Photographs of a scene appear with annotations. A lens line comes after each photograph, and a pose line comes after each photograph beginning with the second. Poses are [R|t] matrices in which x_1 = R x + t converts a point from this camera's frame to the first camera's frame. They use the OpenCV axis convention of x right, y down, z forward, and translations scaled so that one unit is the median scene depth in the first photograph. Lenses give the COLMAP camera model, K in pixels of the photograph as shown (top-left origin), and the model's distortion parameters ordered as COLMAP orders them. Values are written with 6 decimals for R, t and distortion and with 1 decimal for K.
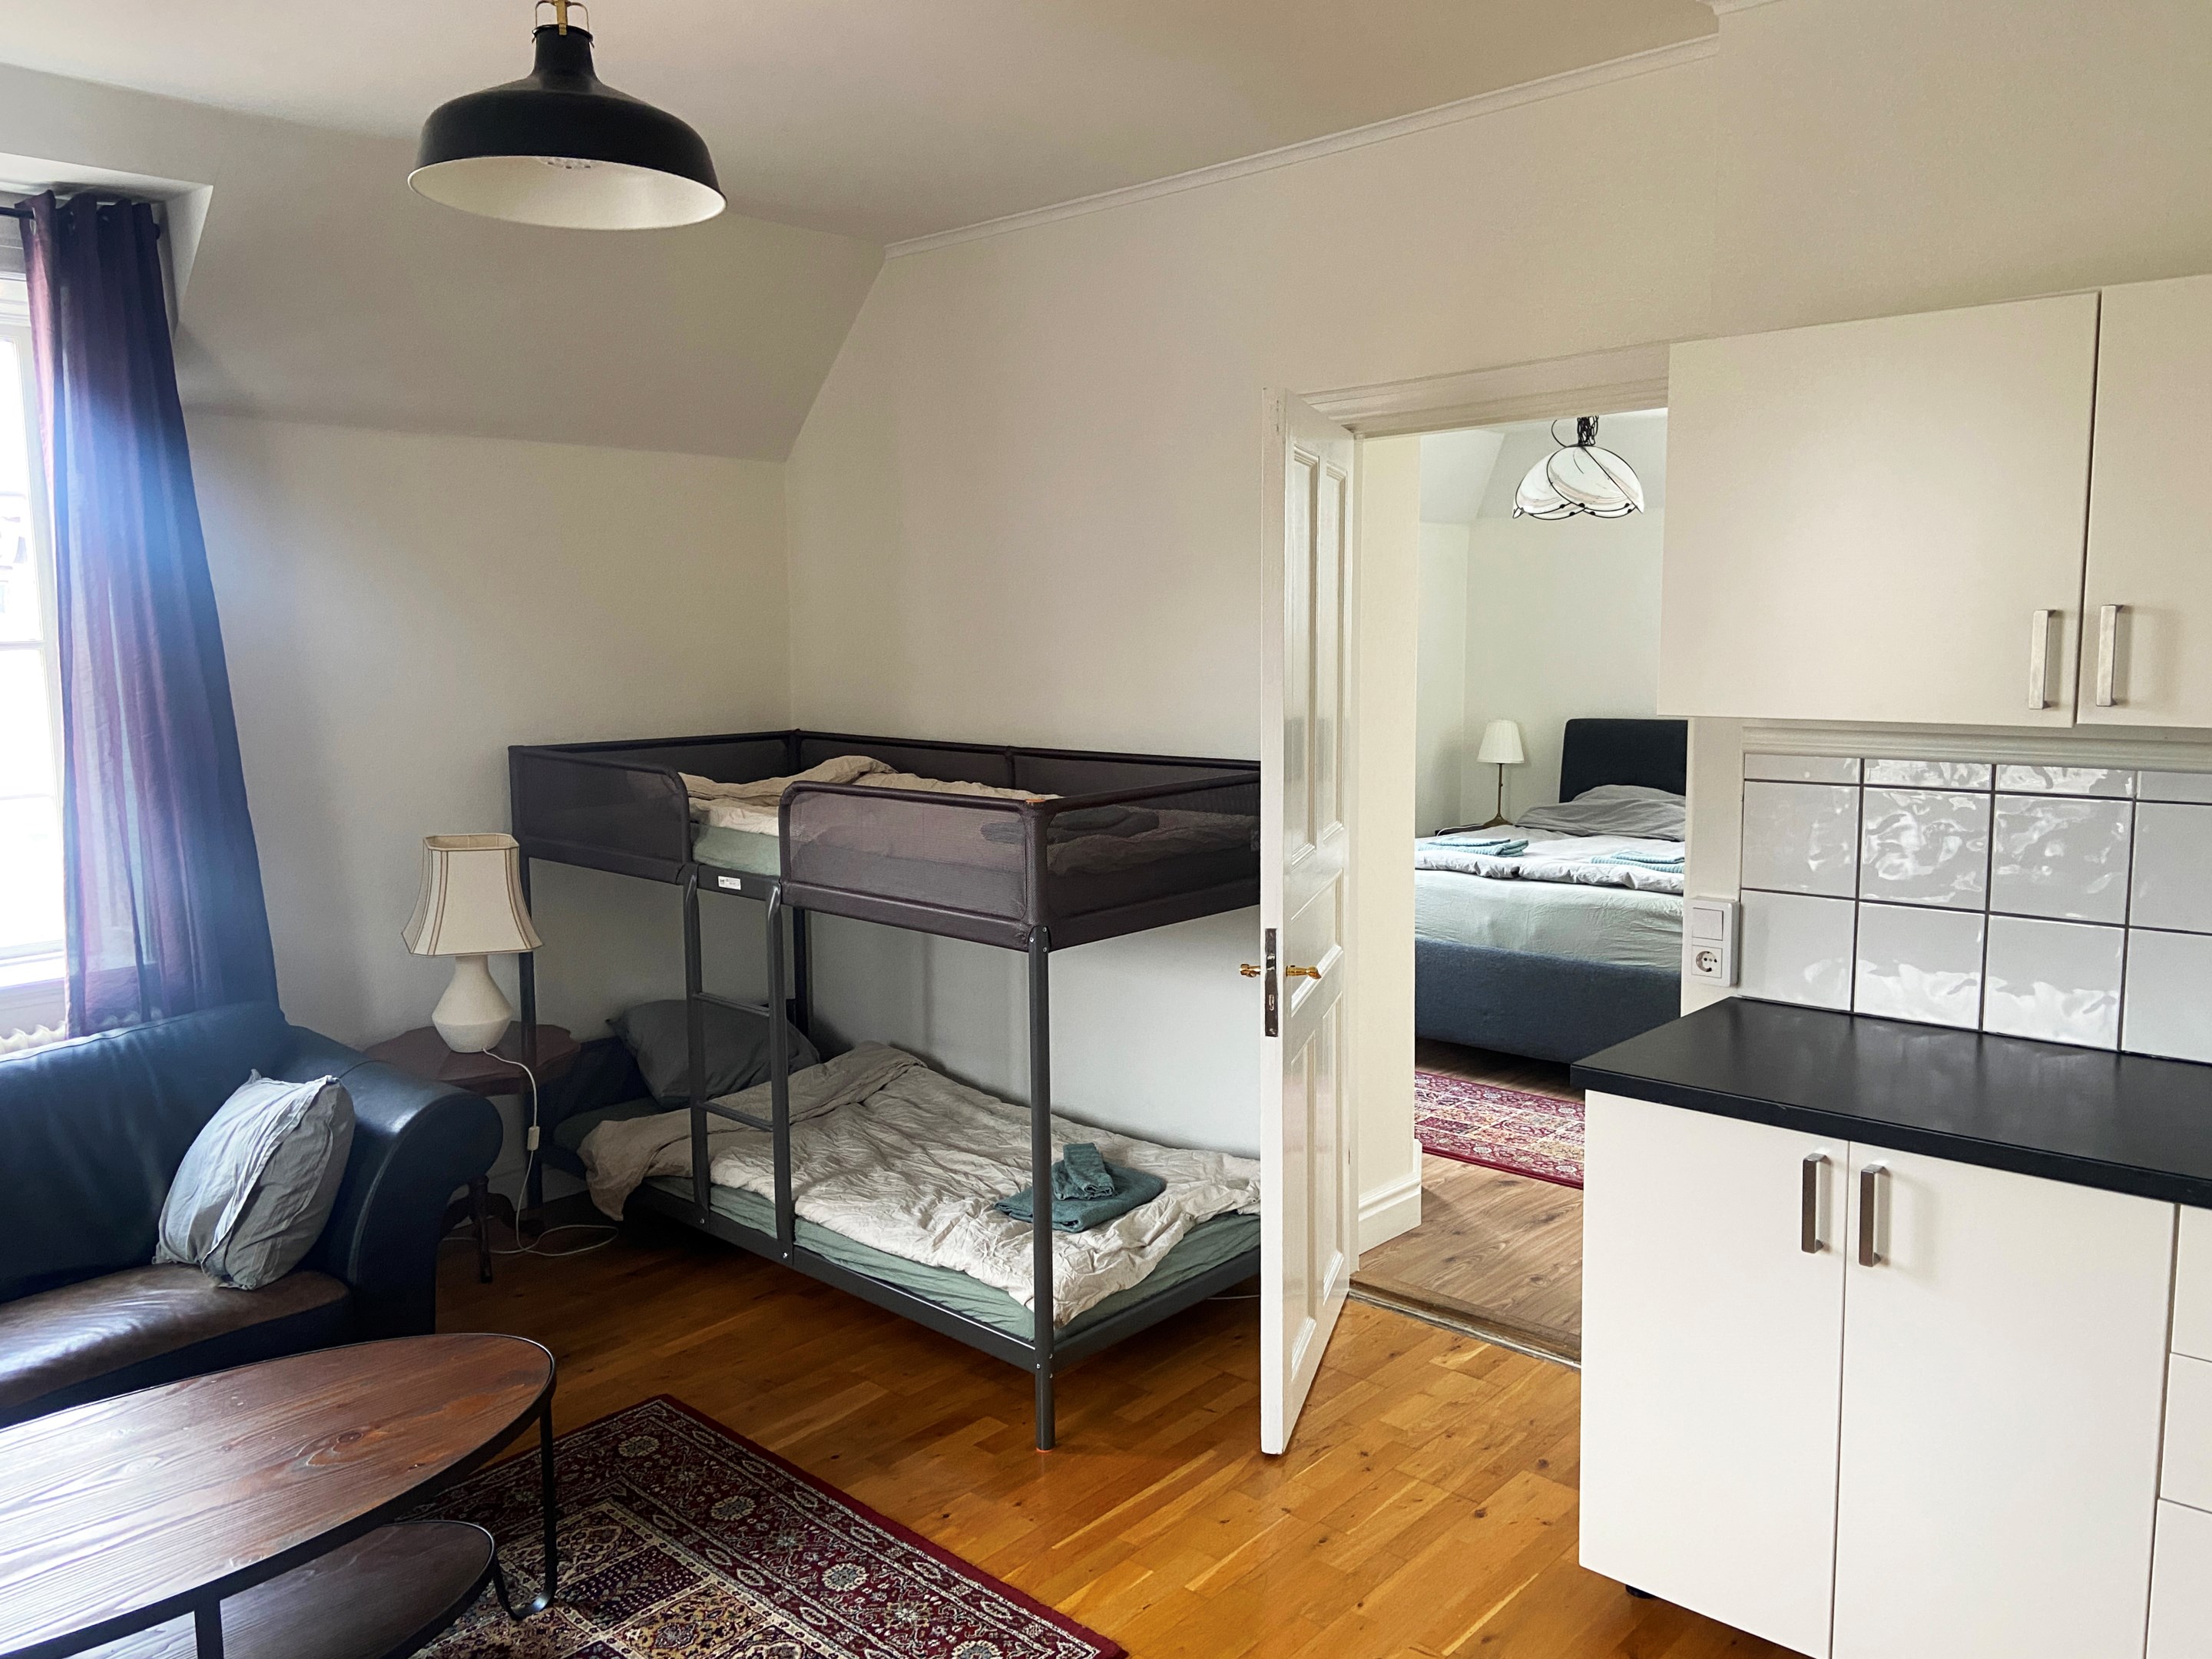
lens RADIAL K [[1651.0, 0, 1106.0], [0, 1651.0, 829.5], [0, 0, 1]] dist [0.136806, -0.198740]
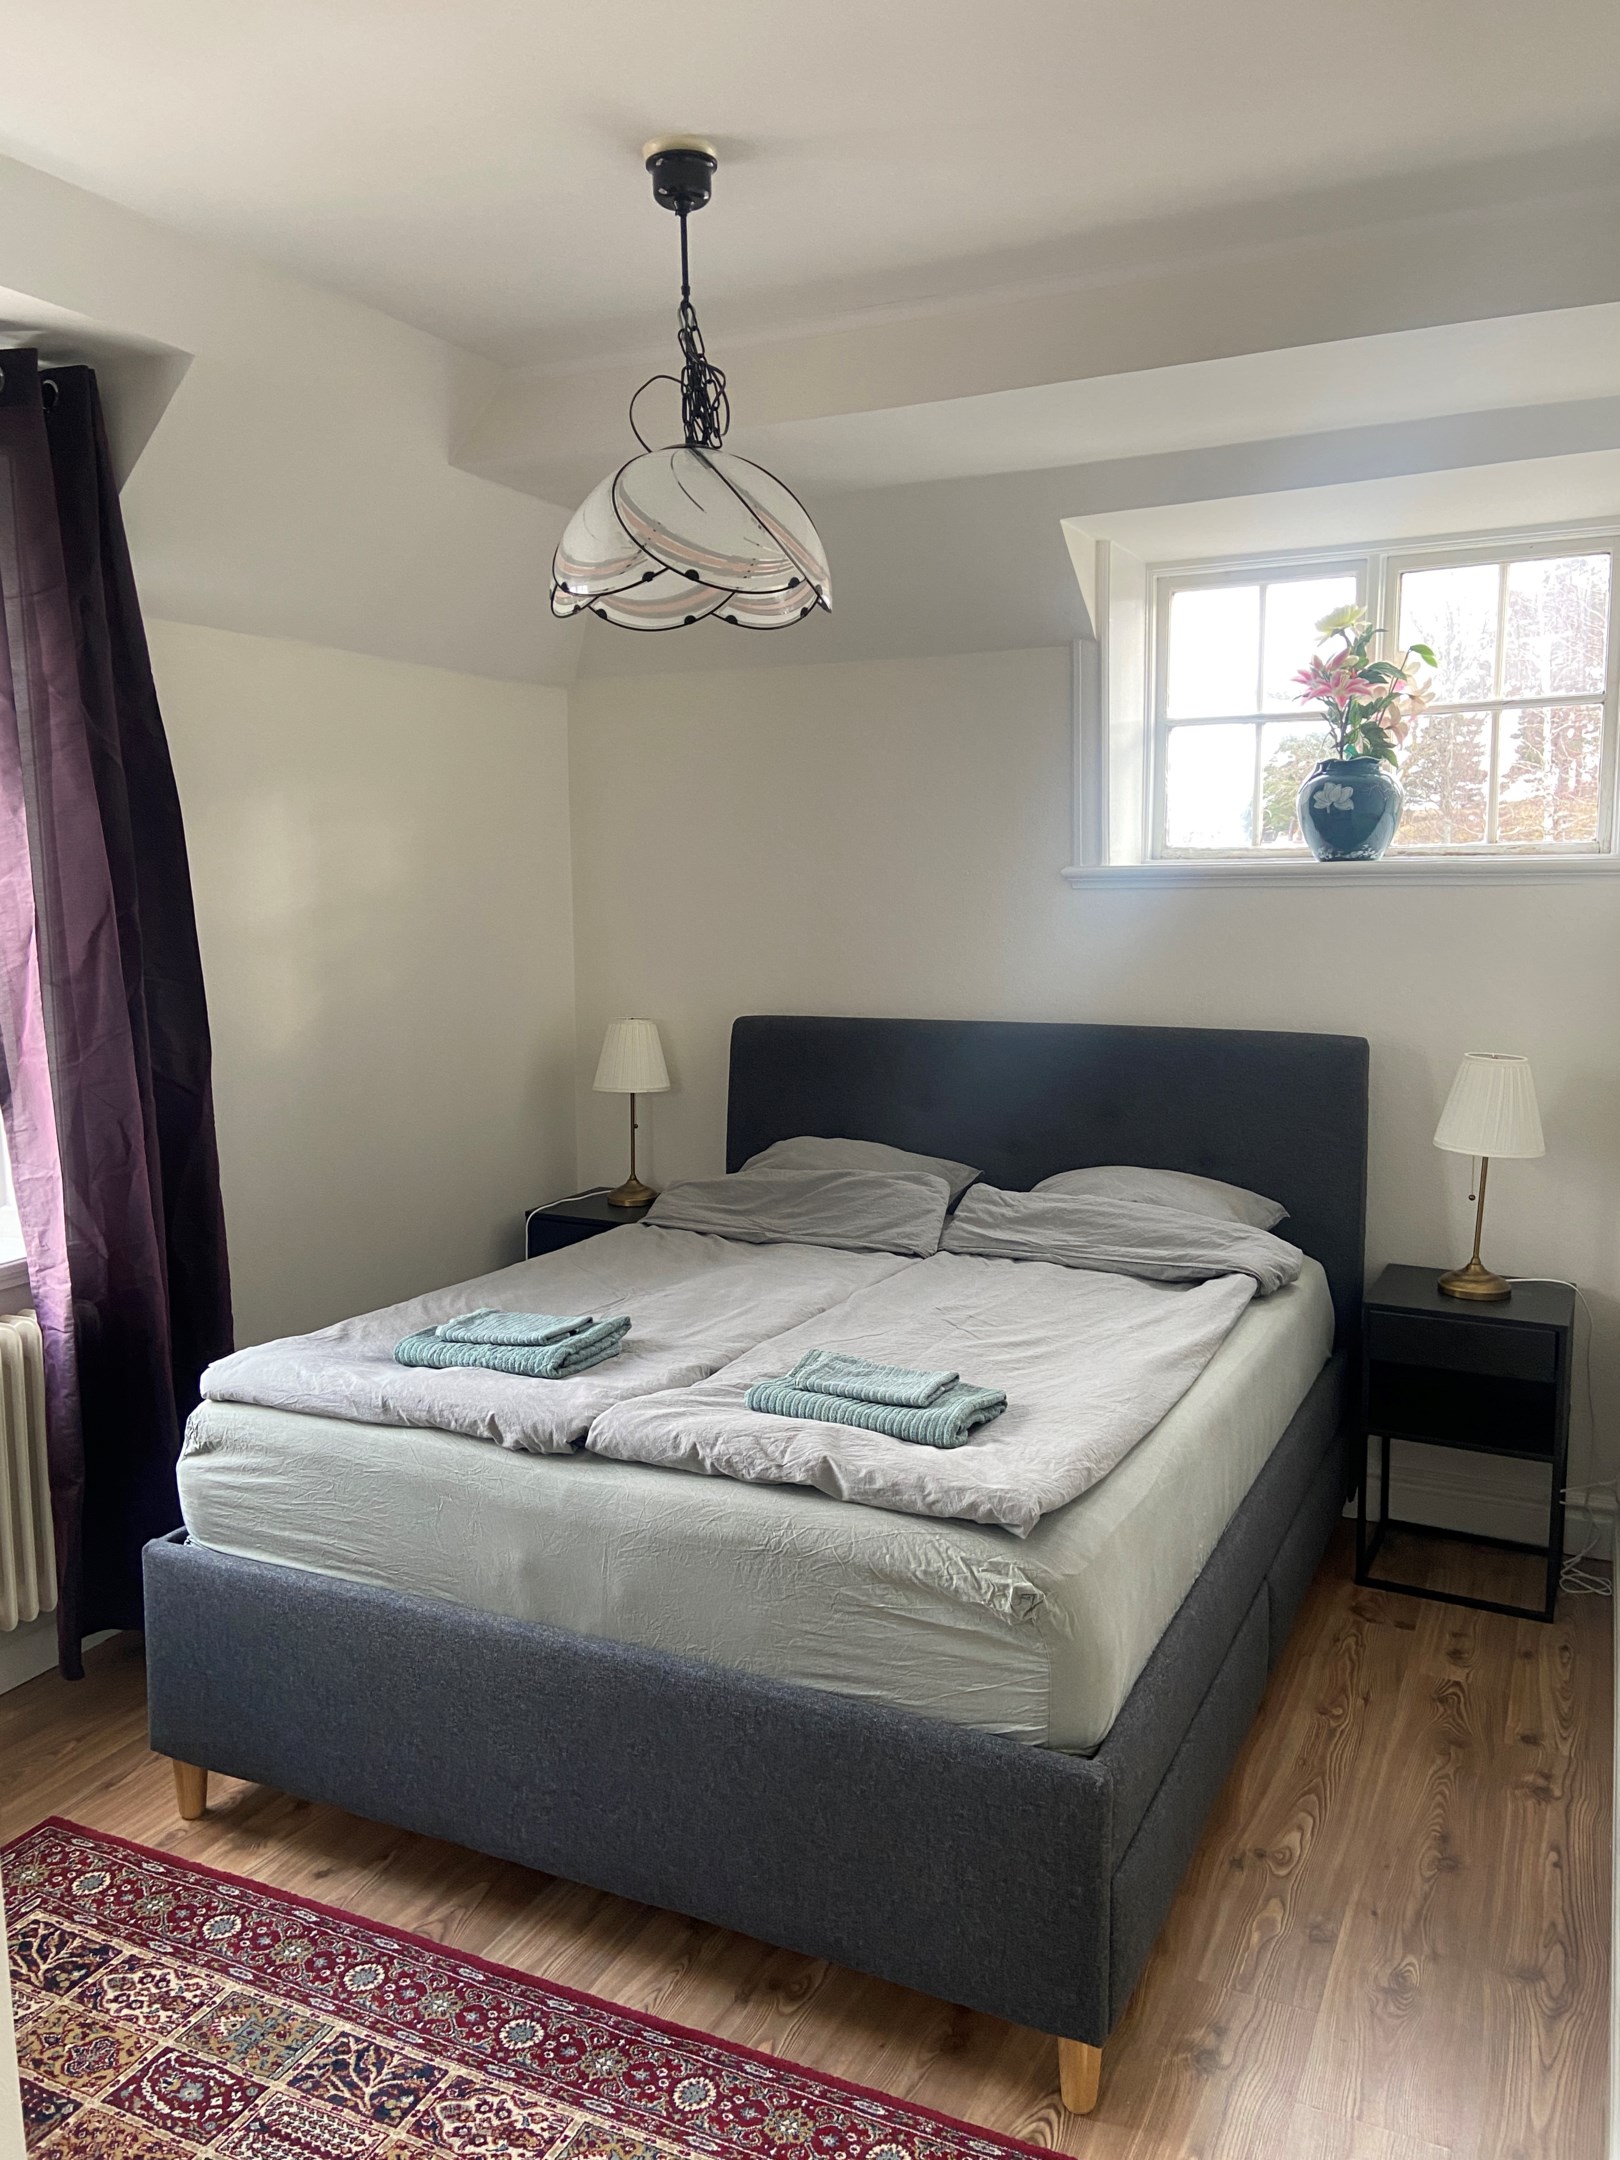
lens RADIAL K [[1612.2, 0, 810.0], [0, 1612.2, 1080.0], [0, 0, 1]] dist [0.136806, -0.198740]
pose [[0.961279, -0.035482, 0.273283, 0.190376], [0.032295, 0.999348, 0.016154, -0.070146], [-0.273678, -0.006703, 0.961798, 0.578630]]
